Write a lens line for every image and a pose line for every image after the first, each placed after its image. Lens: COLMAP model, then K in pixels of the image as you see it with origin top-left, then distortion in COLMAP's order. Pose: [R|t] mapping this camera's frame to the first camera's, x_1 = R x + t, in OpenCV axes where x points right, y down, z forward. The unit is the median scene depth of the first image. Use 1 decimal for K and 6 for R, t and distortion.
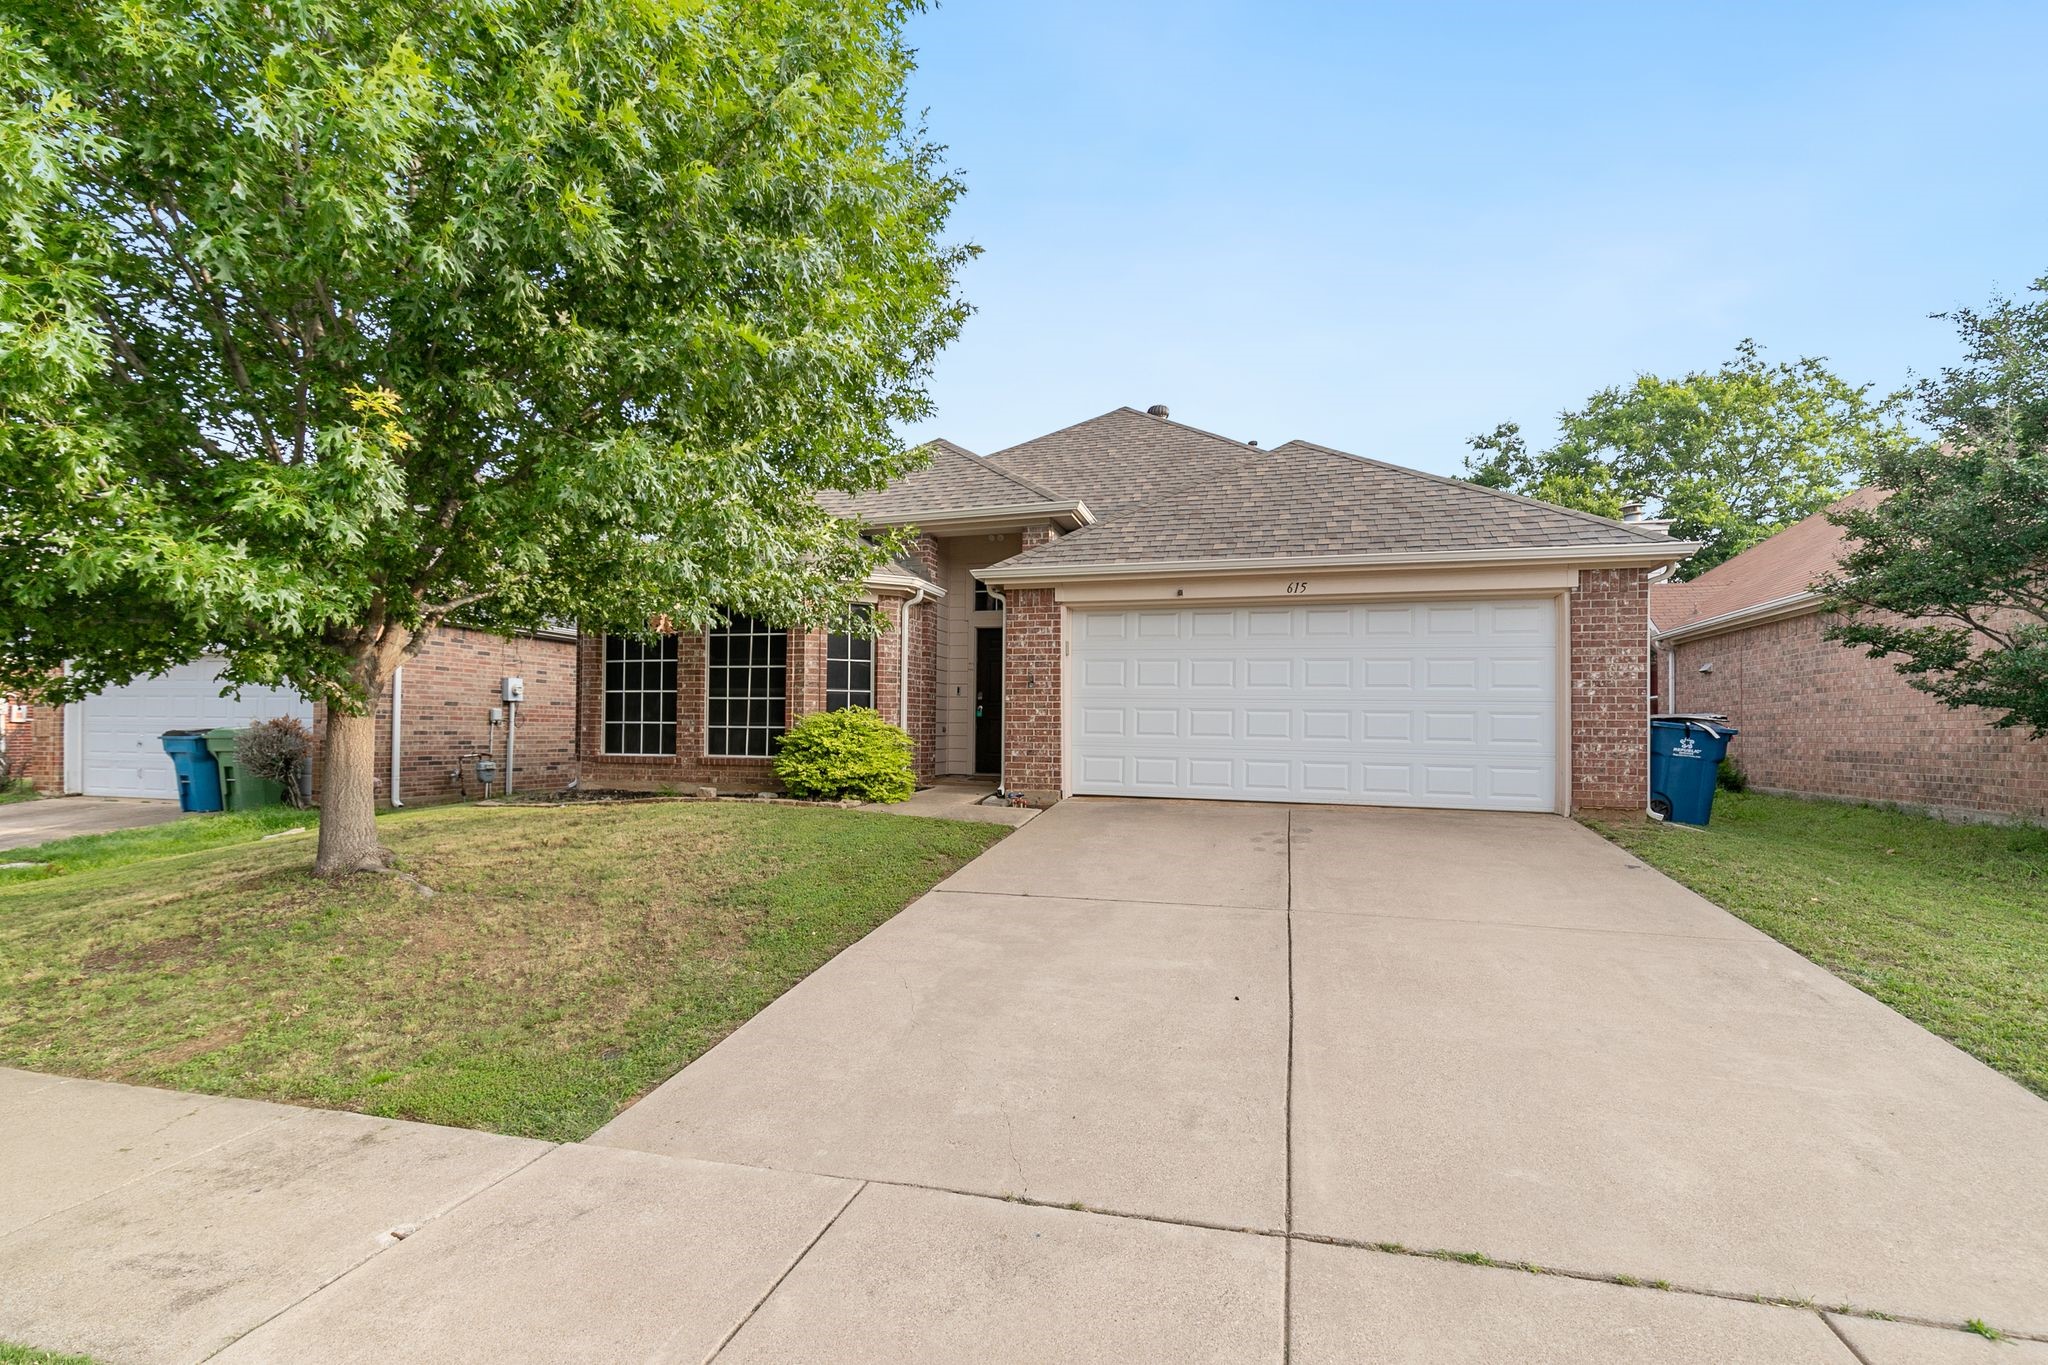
lens RADIAL K [[998.4, 0, 1024.0], [0, 998.4, 682.5], [0, 0, 1]] dist [0.001675, 0.000916]
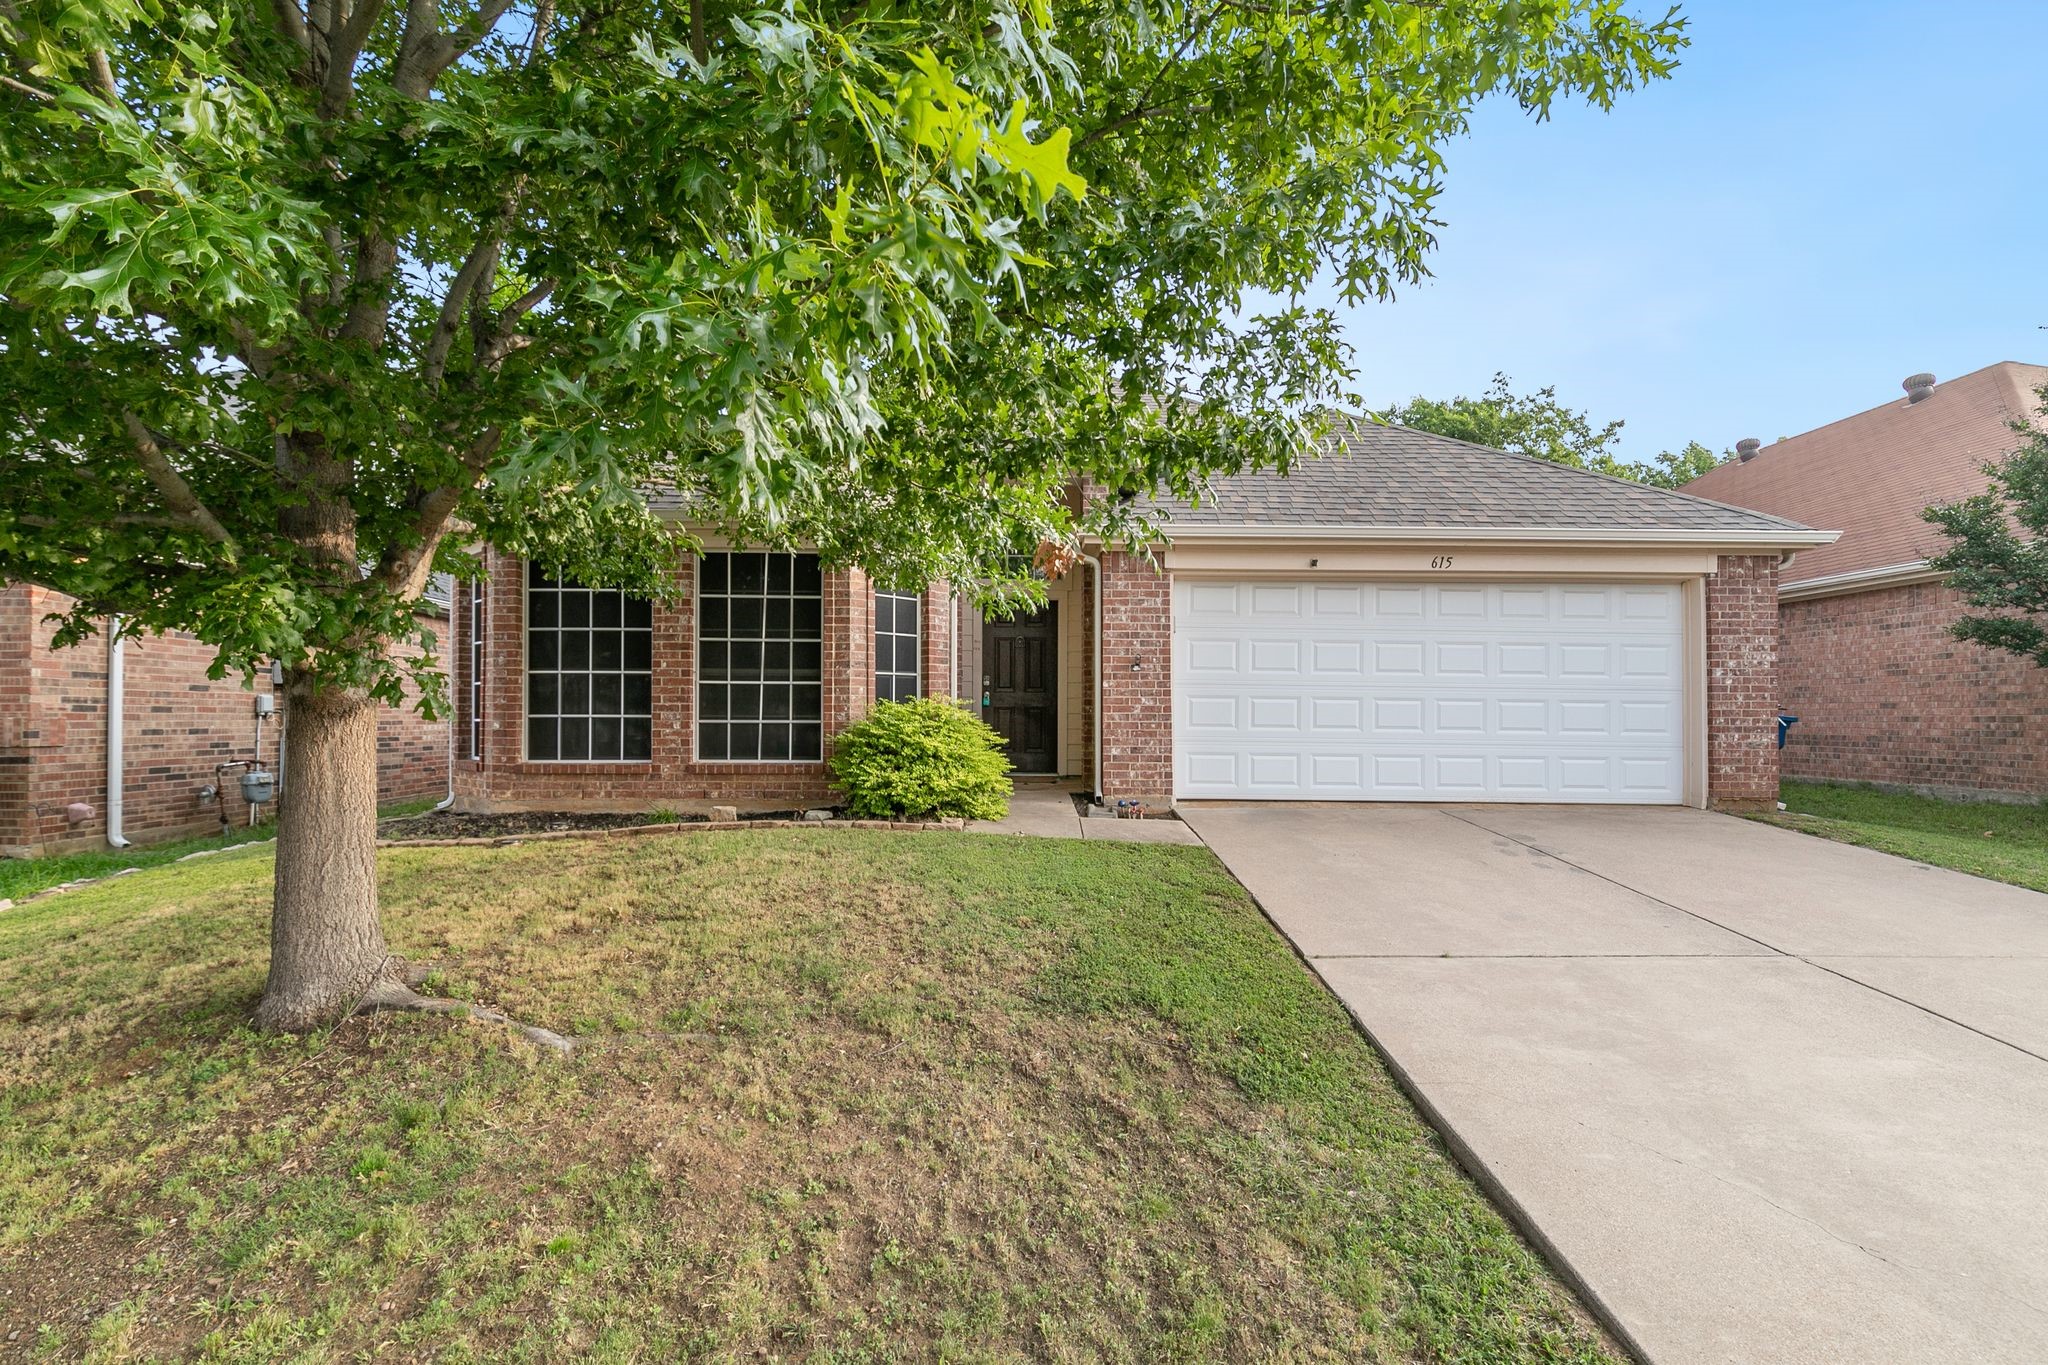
lens RADIAL K [[949.6, 0, 1010.0], [0, 949.6, 696.5], [0, 0, 1]] dist [0.002212, -0.000372]
pose [[0.949224, -0.000007, 0.314600, -0.360011], [-0.009766, 0.999517, 0.029488, 0.003895], [-0.314448, -0.031064, 0.948766, 0.308148]]
